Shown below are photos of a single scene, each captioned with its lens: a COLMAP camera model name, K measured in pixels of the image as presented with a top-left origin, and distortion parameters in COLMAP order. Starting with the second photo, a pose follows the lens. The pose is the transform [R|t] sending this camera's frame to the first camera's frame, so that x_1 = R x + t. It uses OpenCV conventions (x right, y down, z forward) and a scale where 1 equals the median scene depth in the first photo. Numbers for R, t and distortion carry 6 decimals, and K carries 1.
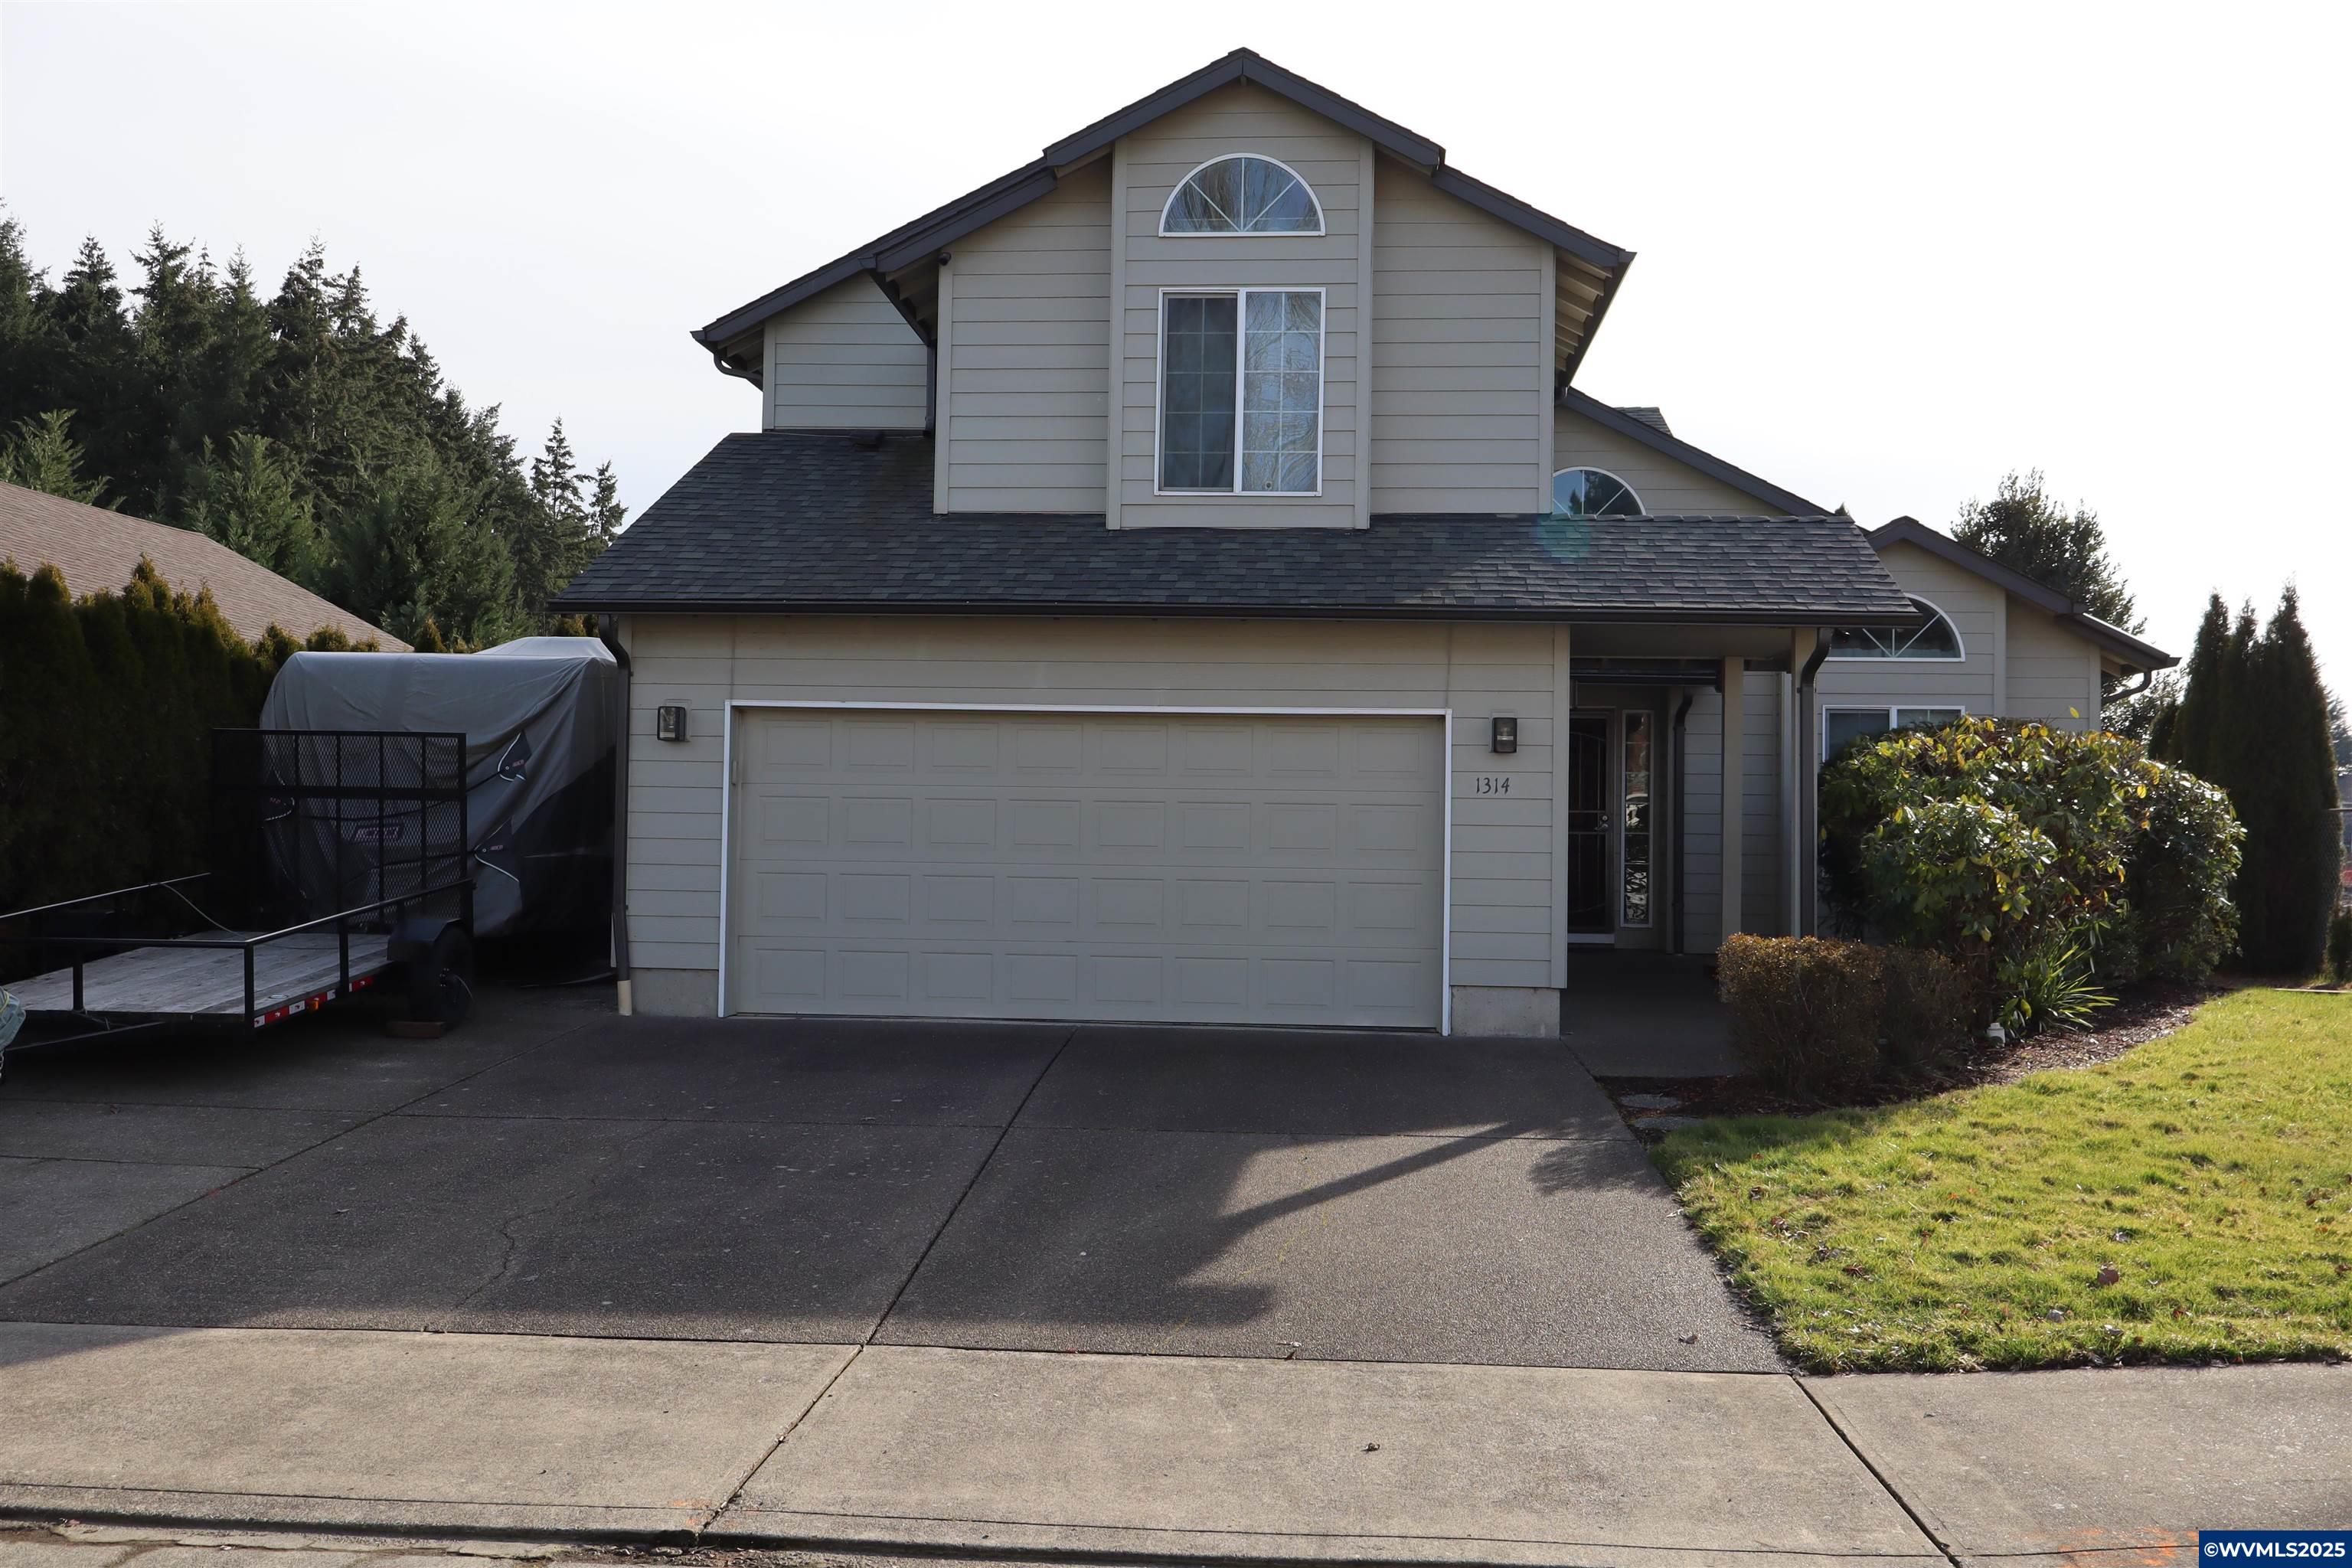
lens RADIAL K [[1970.3, 0, 1173.1], [0, 1970.3, 789.2], [0, 0, 1]] dist [0.026329, 0.004195]
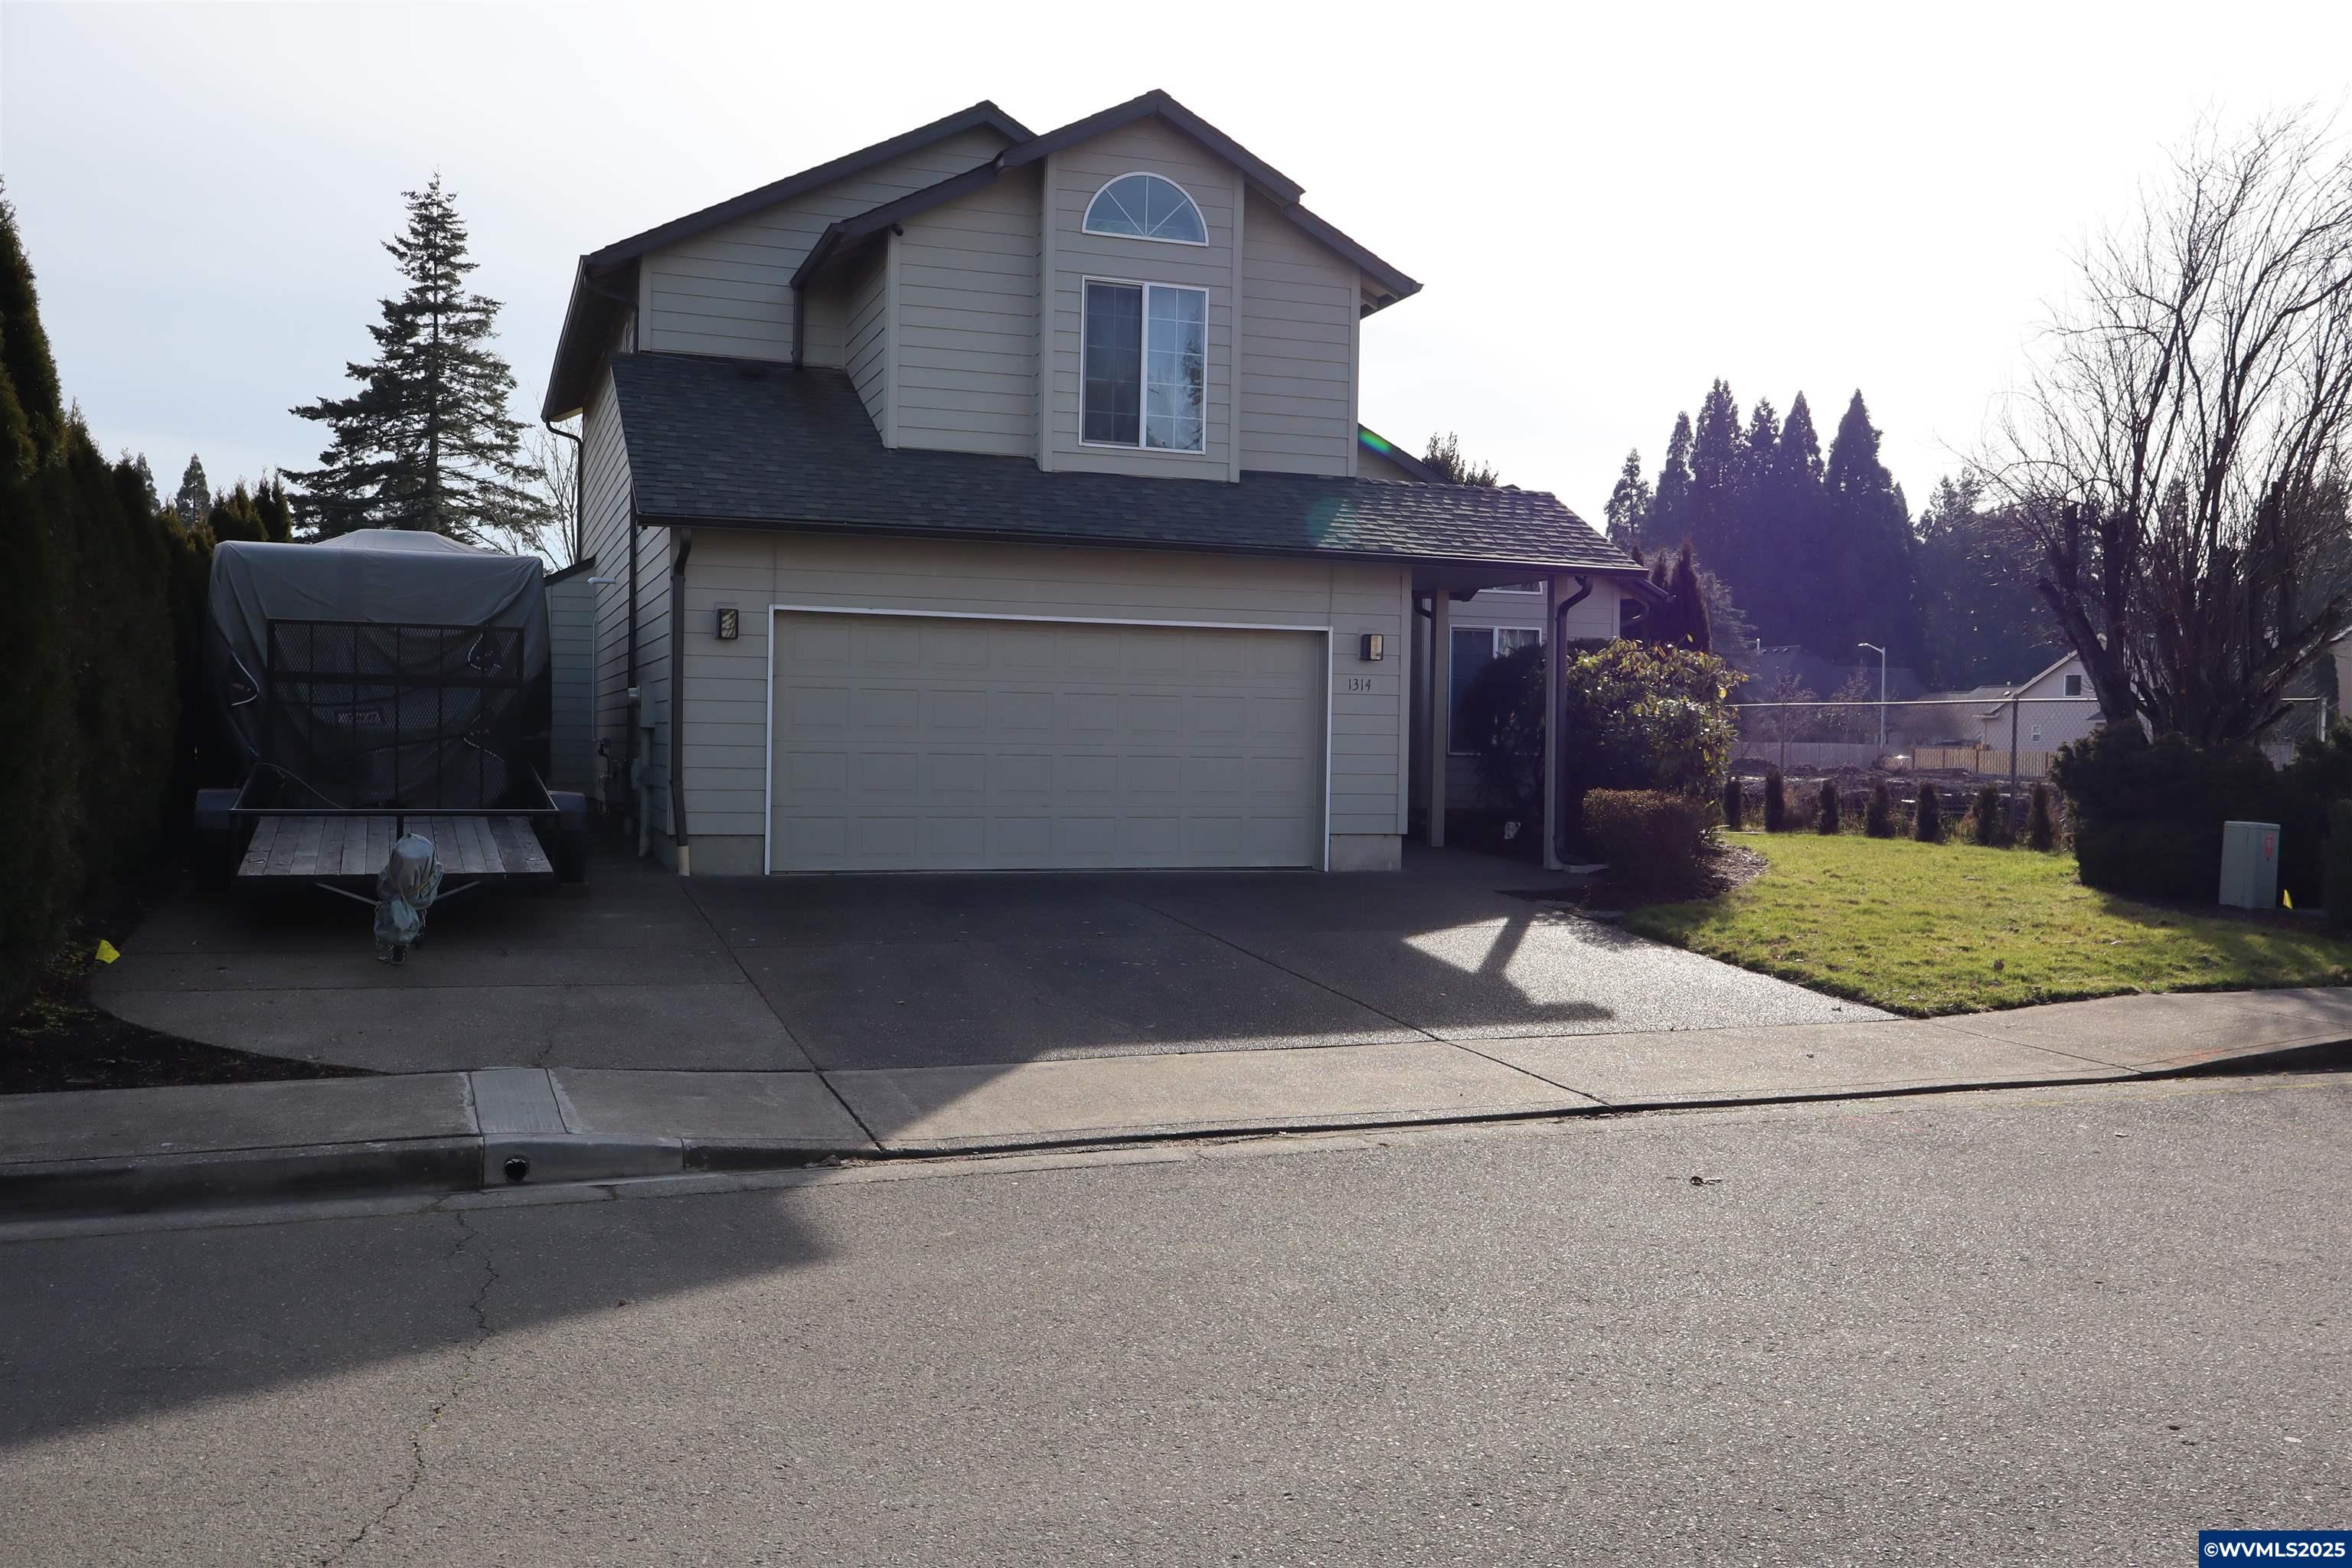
lens RADIAL K [[1970.3, 0, 1180.9], [0, 1970.3, 781.7], [0, 0, 1]] dist [0.026329, 0.004195]
pose [[0.912424, -0.009686, 0.409131, -0.461383], [-0.011717, 0.998692, 0.049773, -0.001348], [-0.409078, -0.050208, 0.911117, -0.161322]]
